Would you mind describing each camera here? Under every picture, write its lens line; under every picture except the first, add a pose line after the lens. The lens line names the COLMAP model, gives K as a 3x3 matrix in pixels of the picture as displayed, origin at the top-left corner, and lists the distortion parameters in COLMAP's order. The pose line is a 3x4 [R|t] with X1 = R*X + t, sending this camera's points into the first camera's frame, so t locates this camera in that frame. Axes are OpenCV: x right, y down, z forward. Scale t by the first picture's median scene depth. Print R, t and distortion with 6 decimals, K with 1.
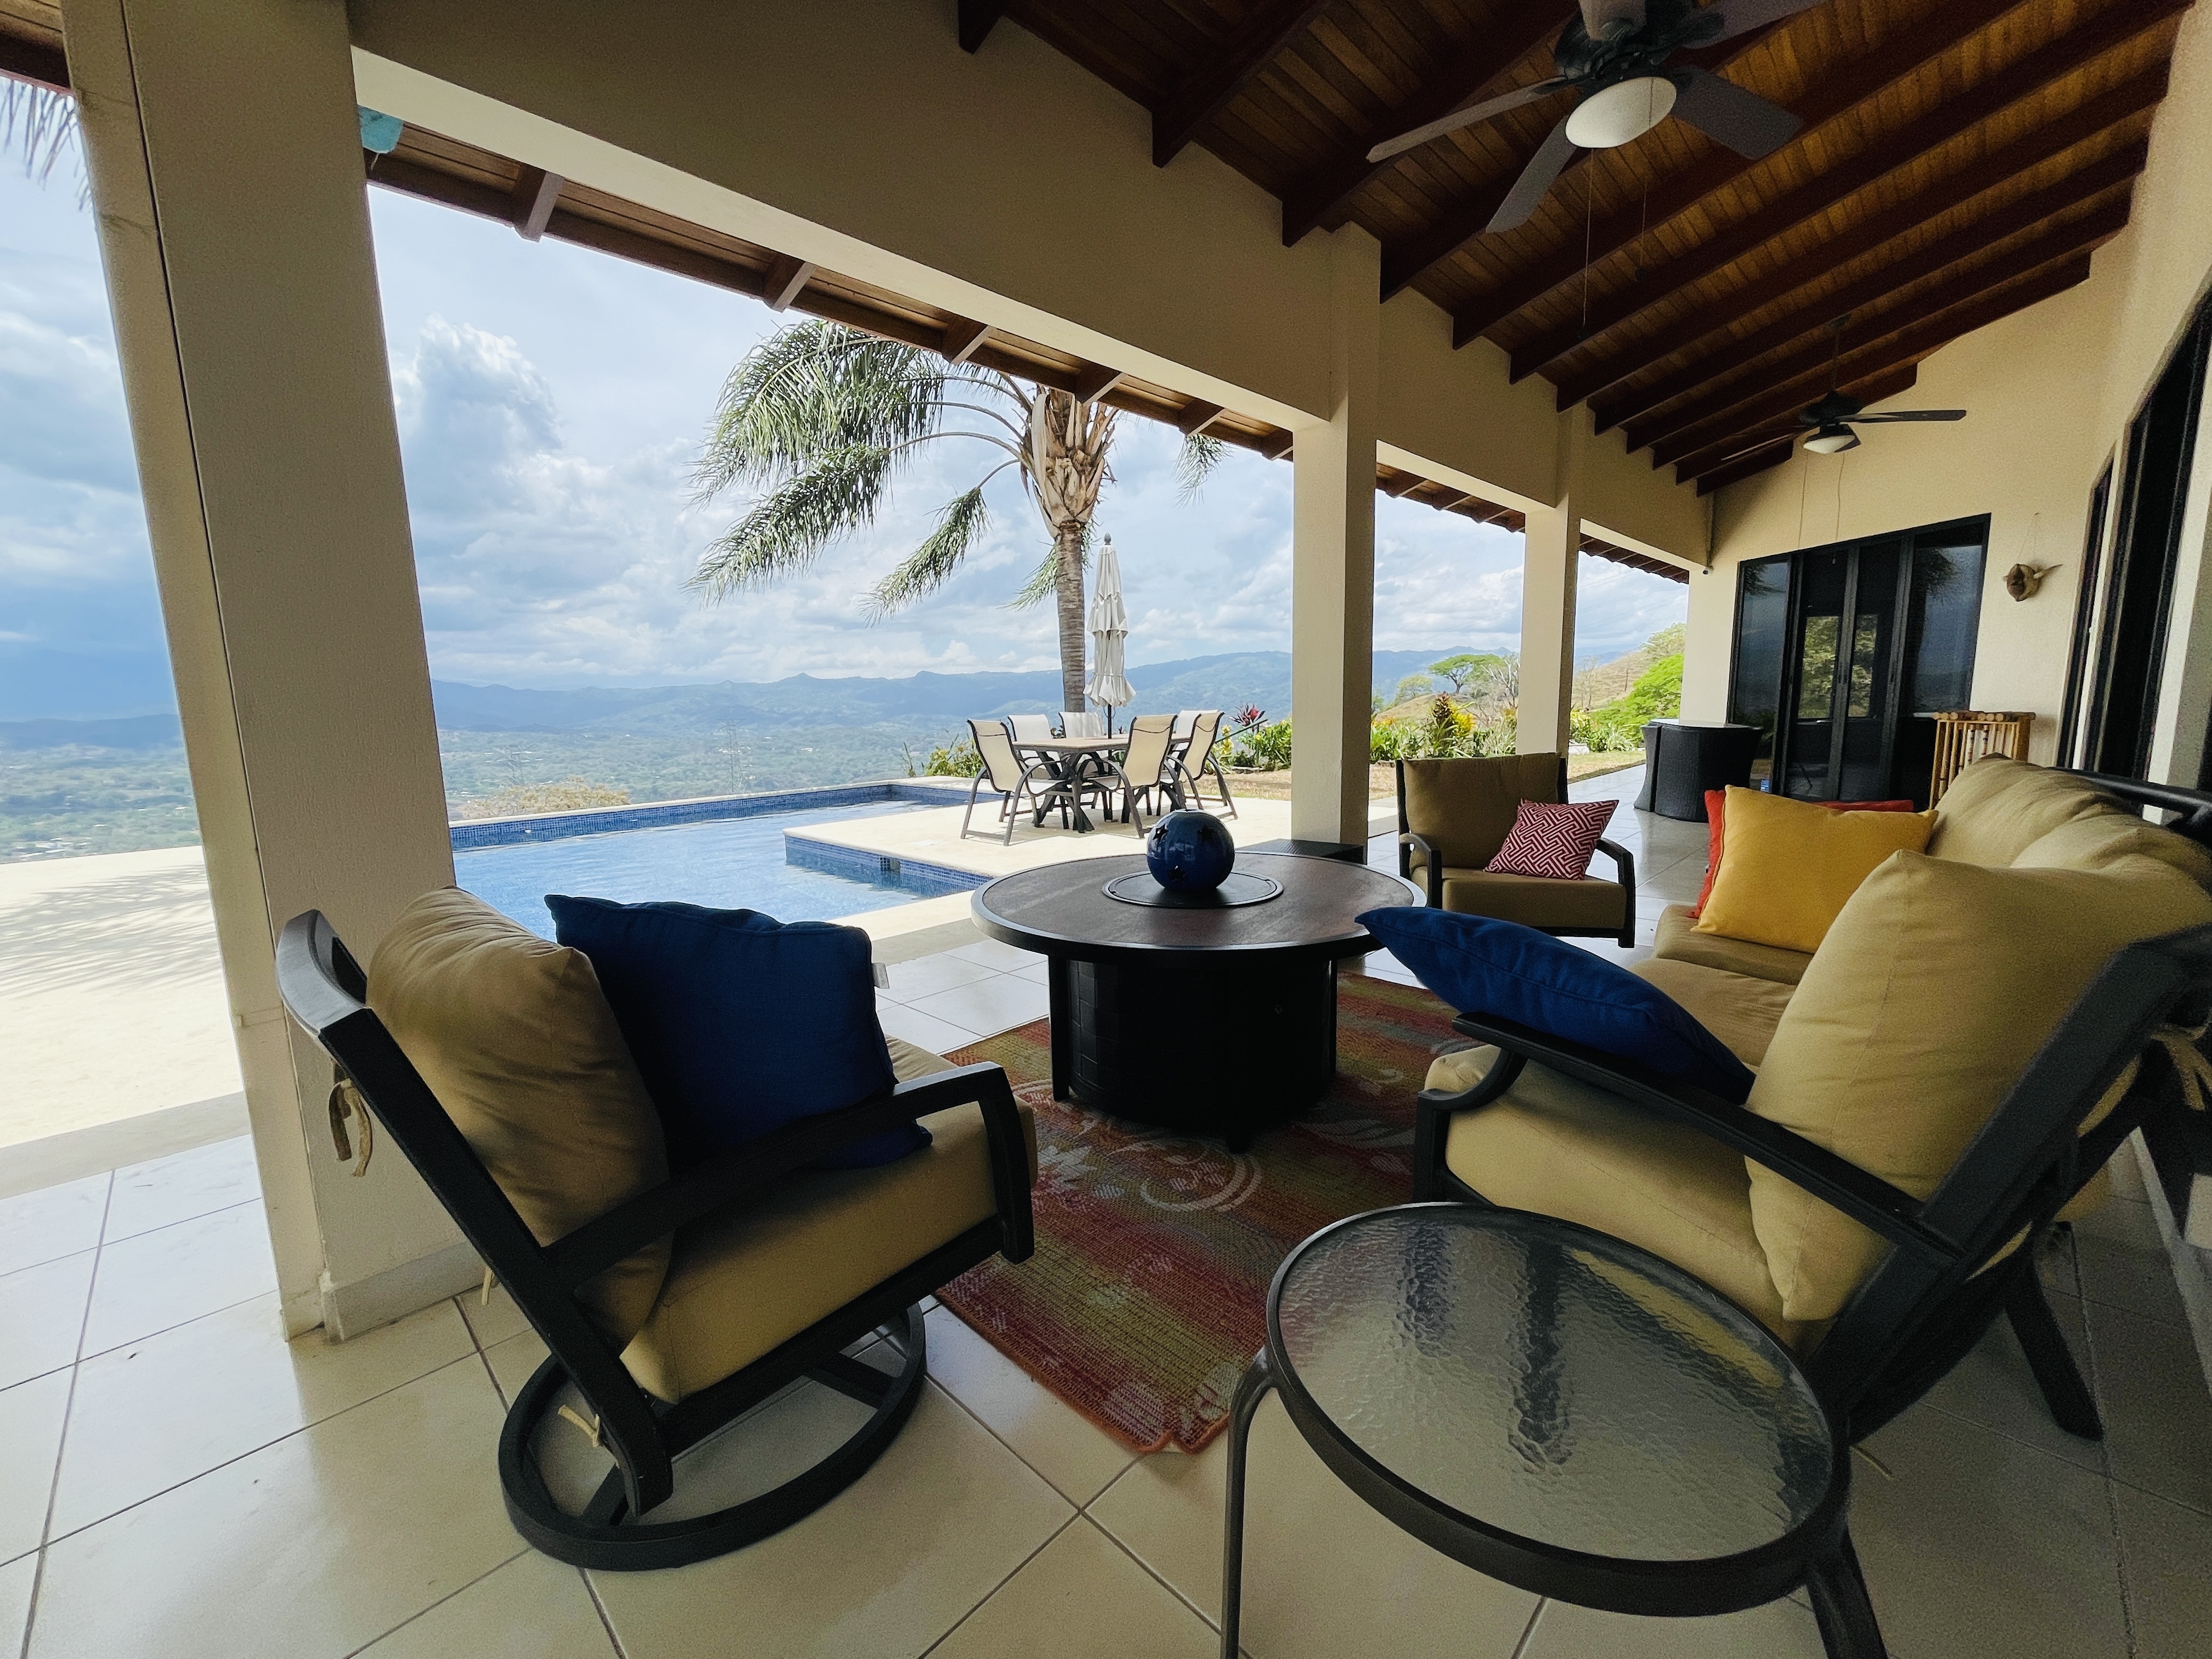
lens RADIAL K [[890.6, 0, 1108.9], [0, 890.6, 829.0], [0, 0, 1]] dist [-0.001739, 0.000266]
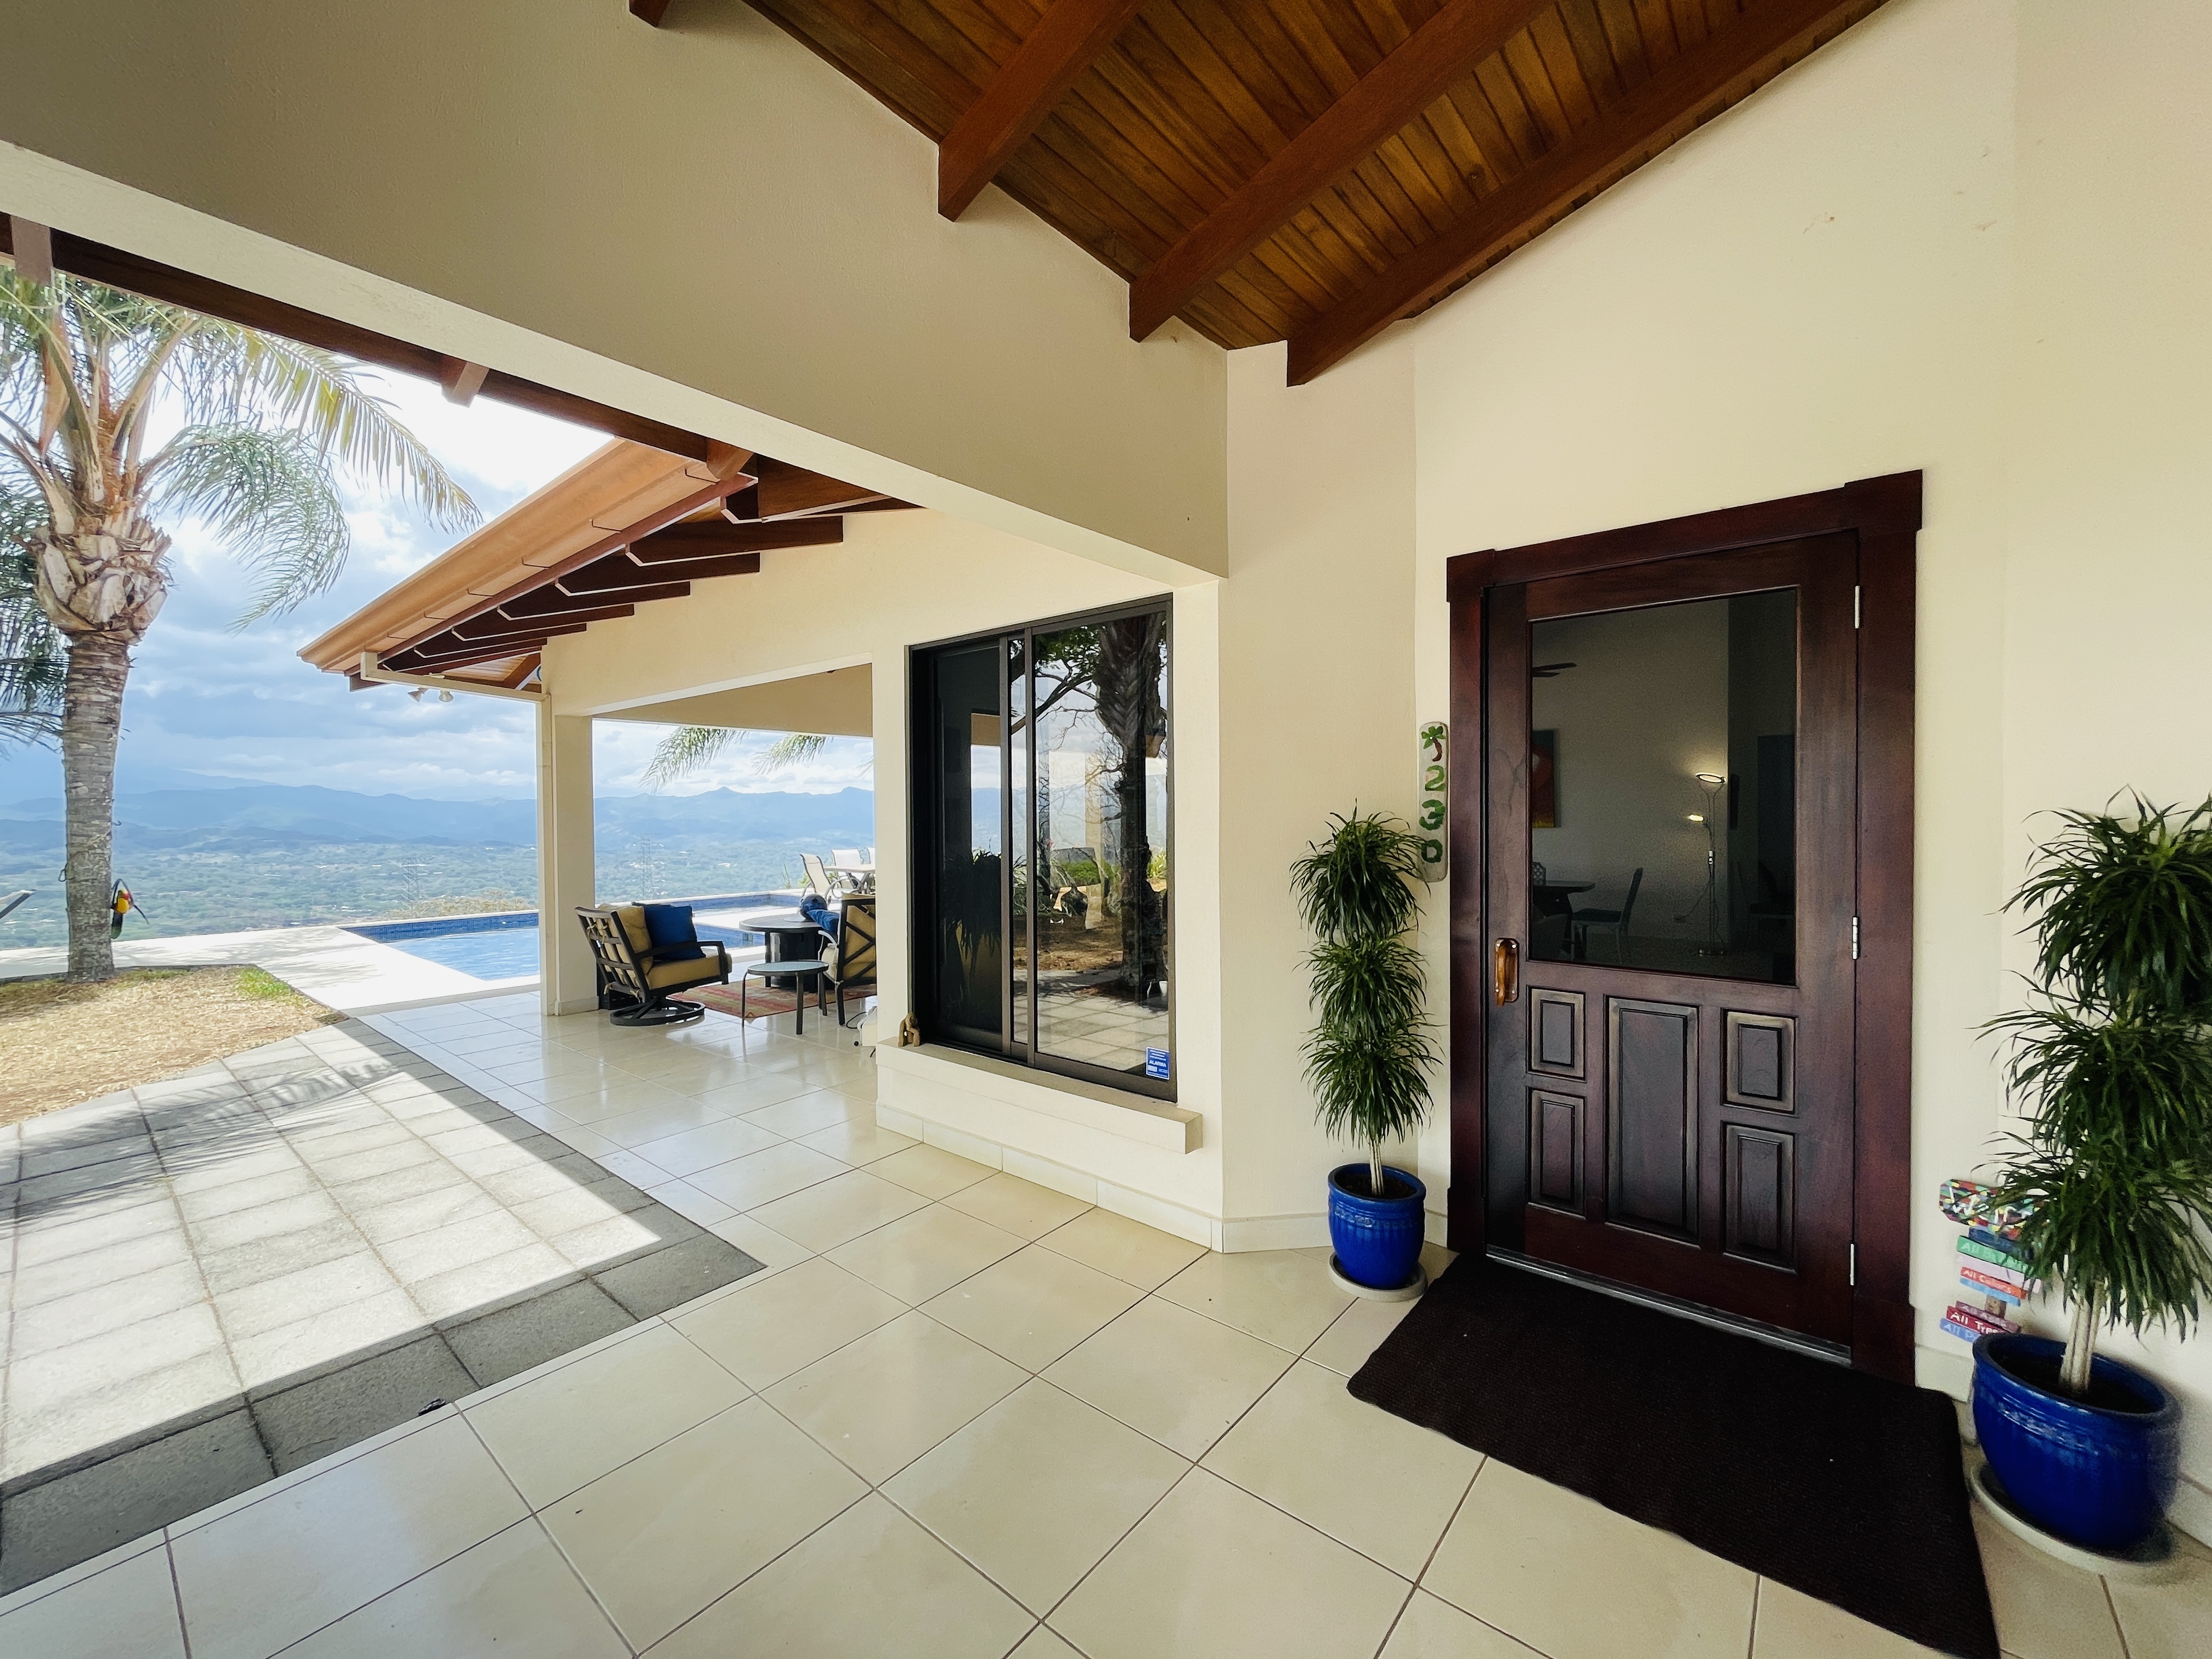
lens RADIAL K [[890.6, 0, 1111.5], [0, 890.6, 820.3], [0, 0, 1]] dist [-0.001739, 0.000266]
pose [[0.996452, 0.012463, 0.083240, 0.932825], [-0.000570, 0.989952, -0.141403, 0.178745], [-0.084166, 0.140853, 0.986446, -2.395624]]
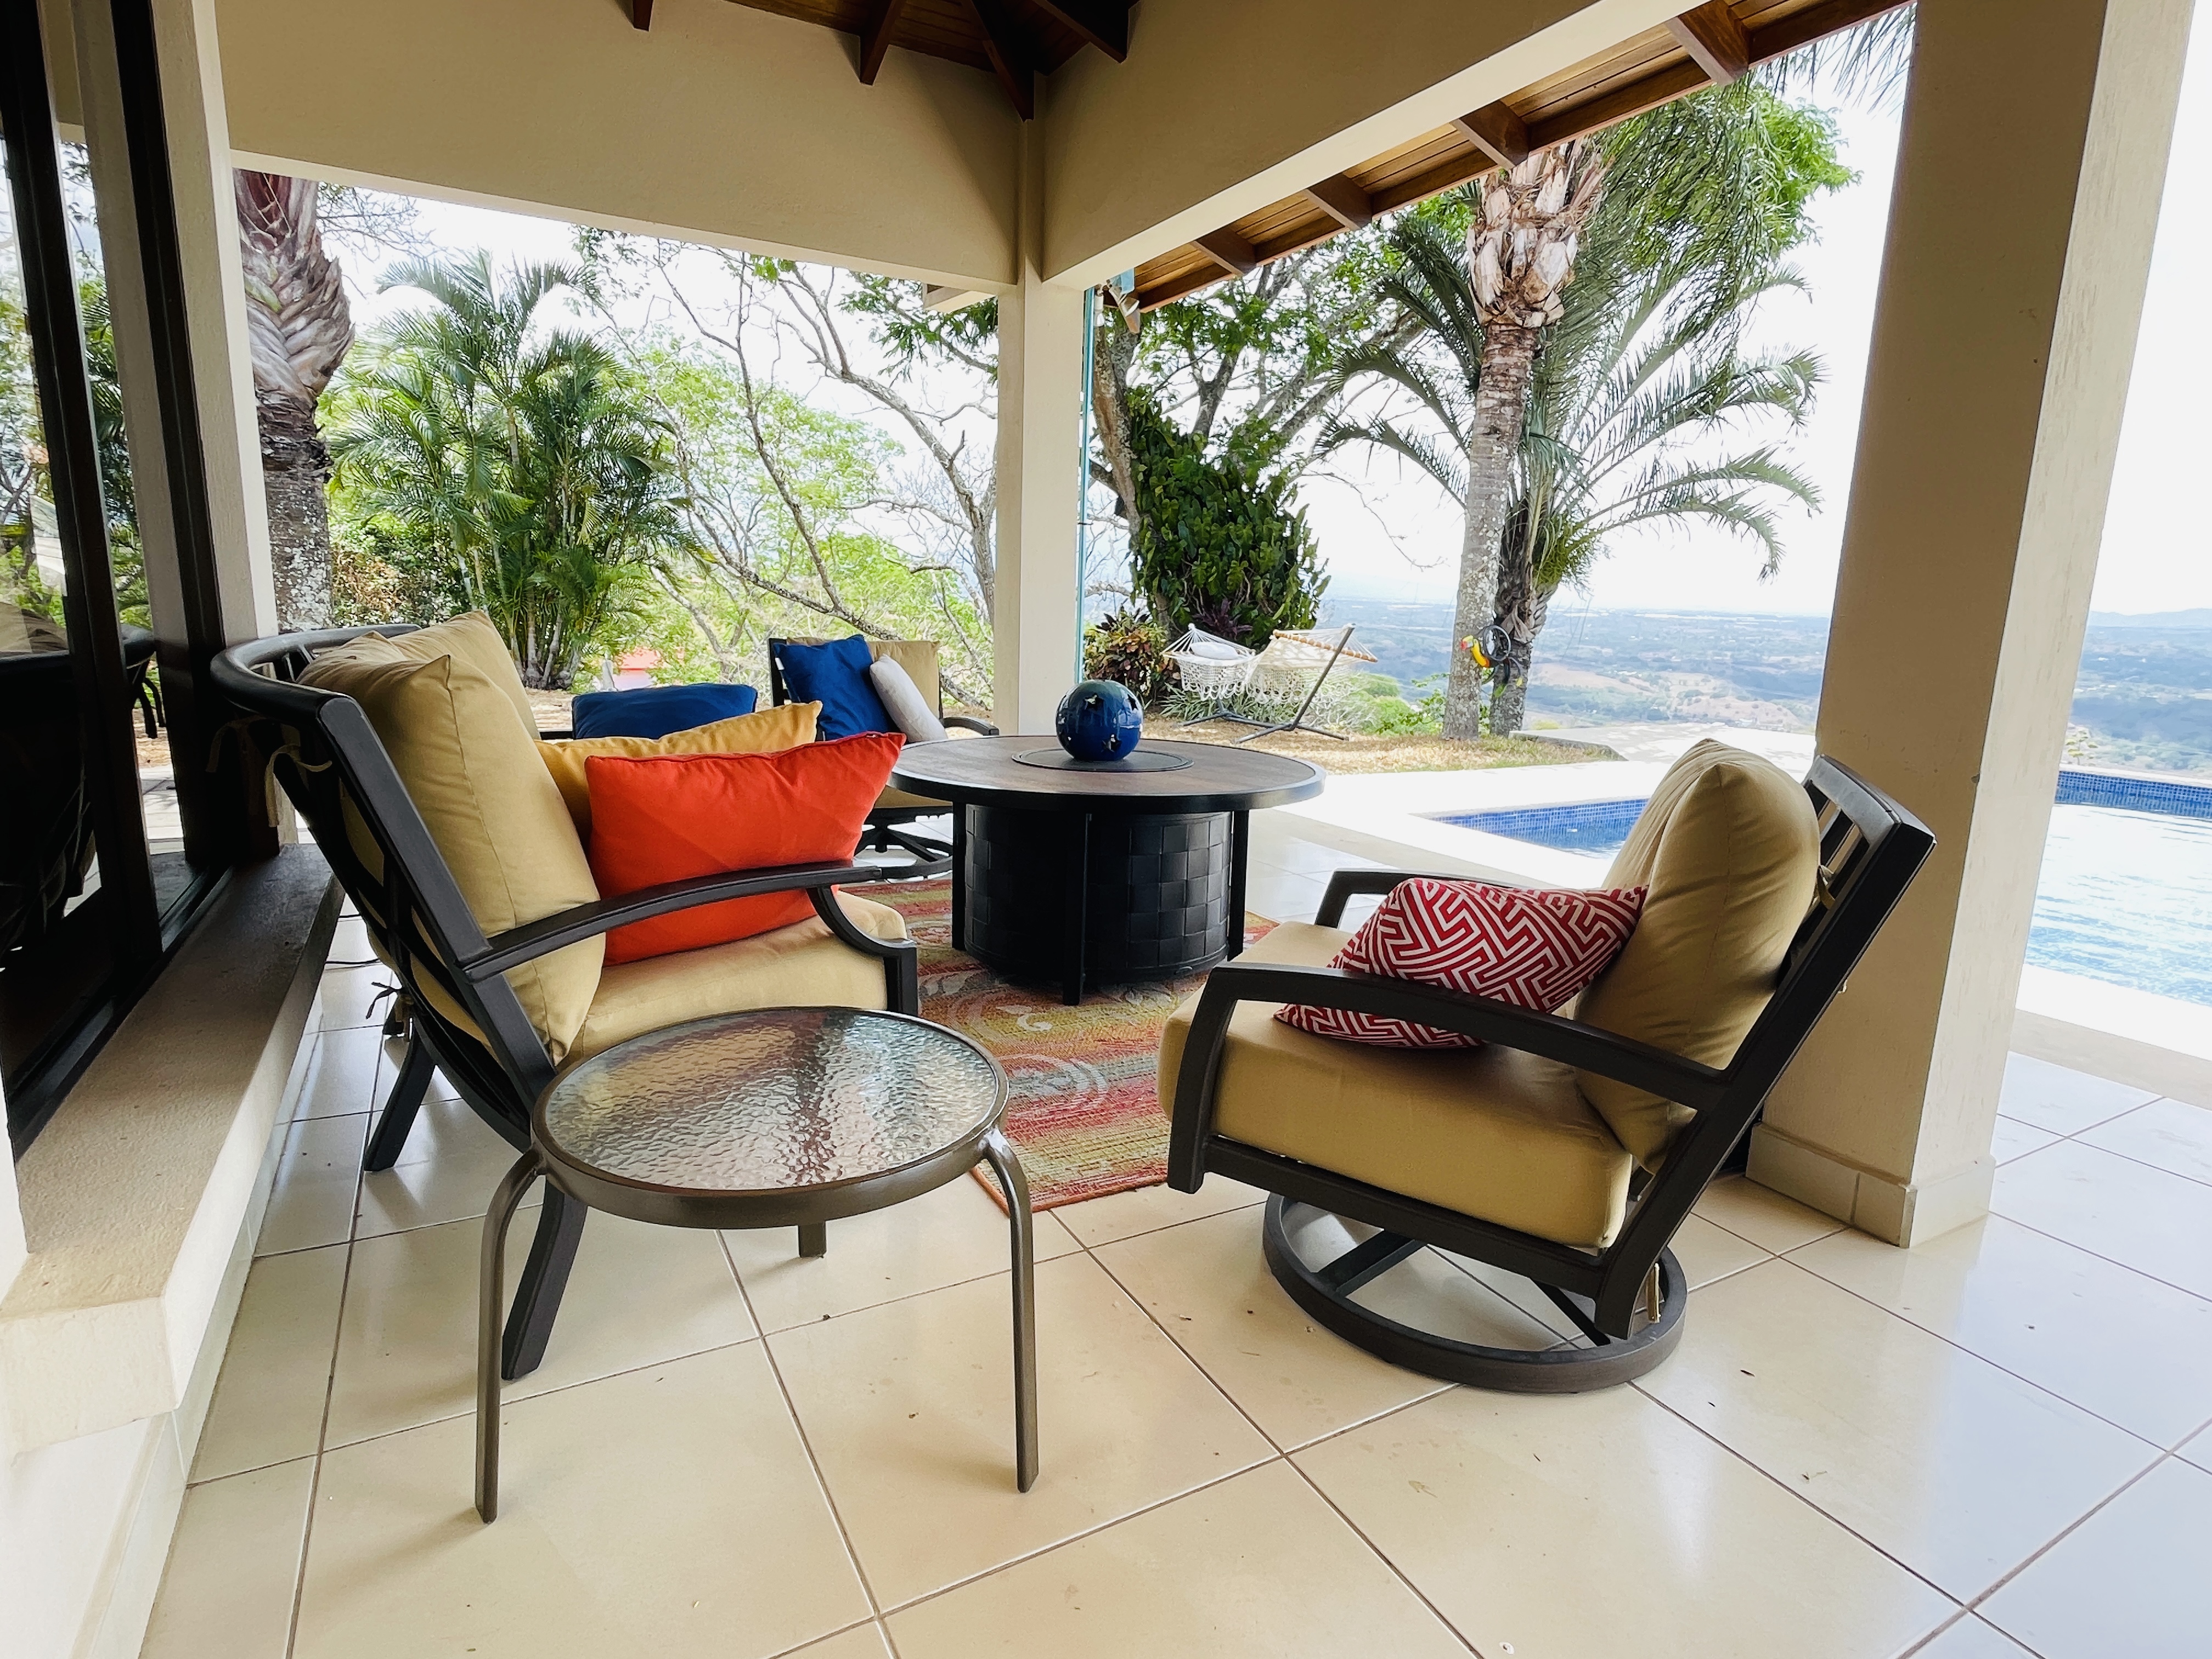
lens RADIAL K [[1150.2, 0, 1093.0], [0, 1150.2, 830.9], [0, 0, 1]] dist [-0.000396, 0.000013]
pose [[-0.297058, 0.197197, -0.934275, 1.447602], [-0.163532, 0.953480, 0.253246, -0.206024], [0.940752, 0.228013, -0.250991, 1.449256]]
